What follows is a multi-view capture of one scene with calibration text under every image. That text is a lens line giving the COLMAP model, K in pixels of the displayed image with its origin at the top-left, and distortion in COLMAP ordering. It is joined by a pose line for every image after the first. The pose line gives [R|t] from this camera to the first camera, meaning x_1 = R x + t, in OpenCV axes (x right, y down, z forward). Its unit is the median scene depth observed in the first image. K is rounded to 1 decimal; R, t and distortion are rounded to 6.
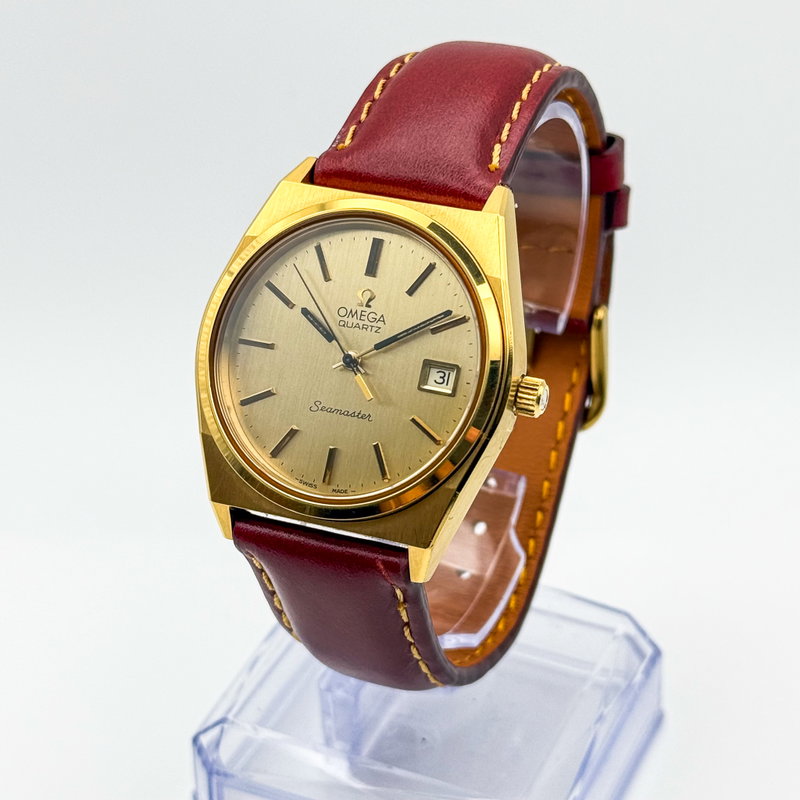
lens RADIAL K [[2060.3, 0, 401.2], [0, 2060.3, 401.0], [0, 0, 1]] dist [0.144410, 0.000000]
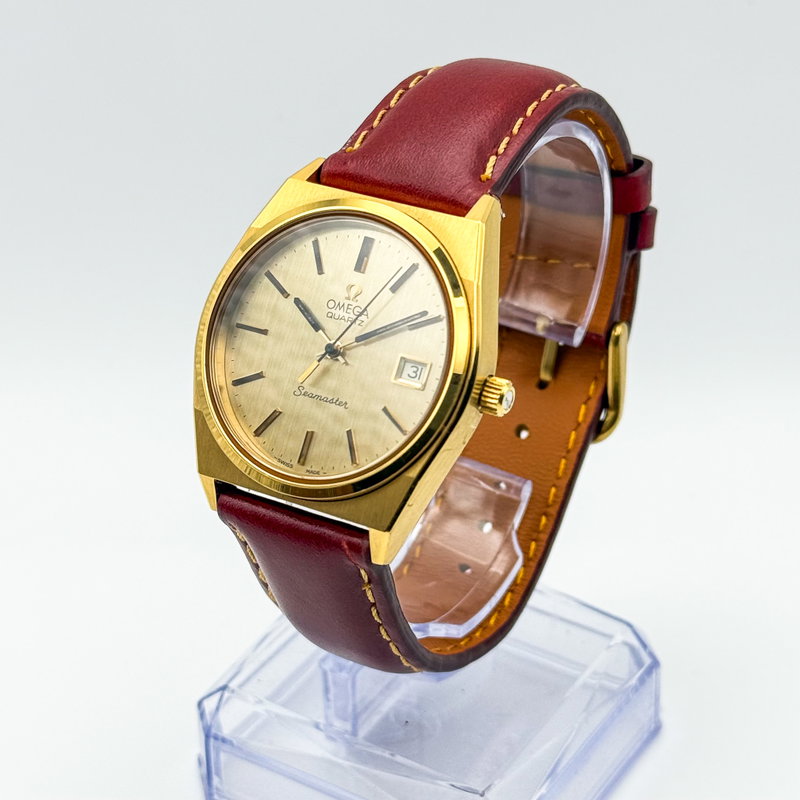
lens RADIAL K [[2060.3, 0, 399.8], [0, 2060.3, 396.5], [0, 0, 1]] dist [0.144410, 0.000000]
pose [[0.990428, 0.074603, -0.116136, 0.128245], [-0.076537, 0.996991, -0.012277, 0.013911], [0.114871, 0.021048, 0.993157, -0.045139]]
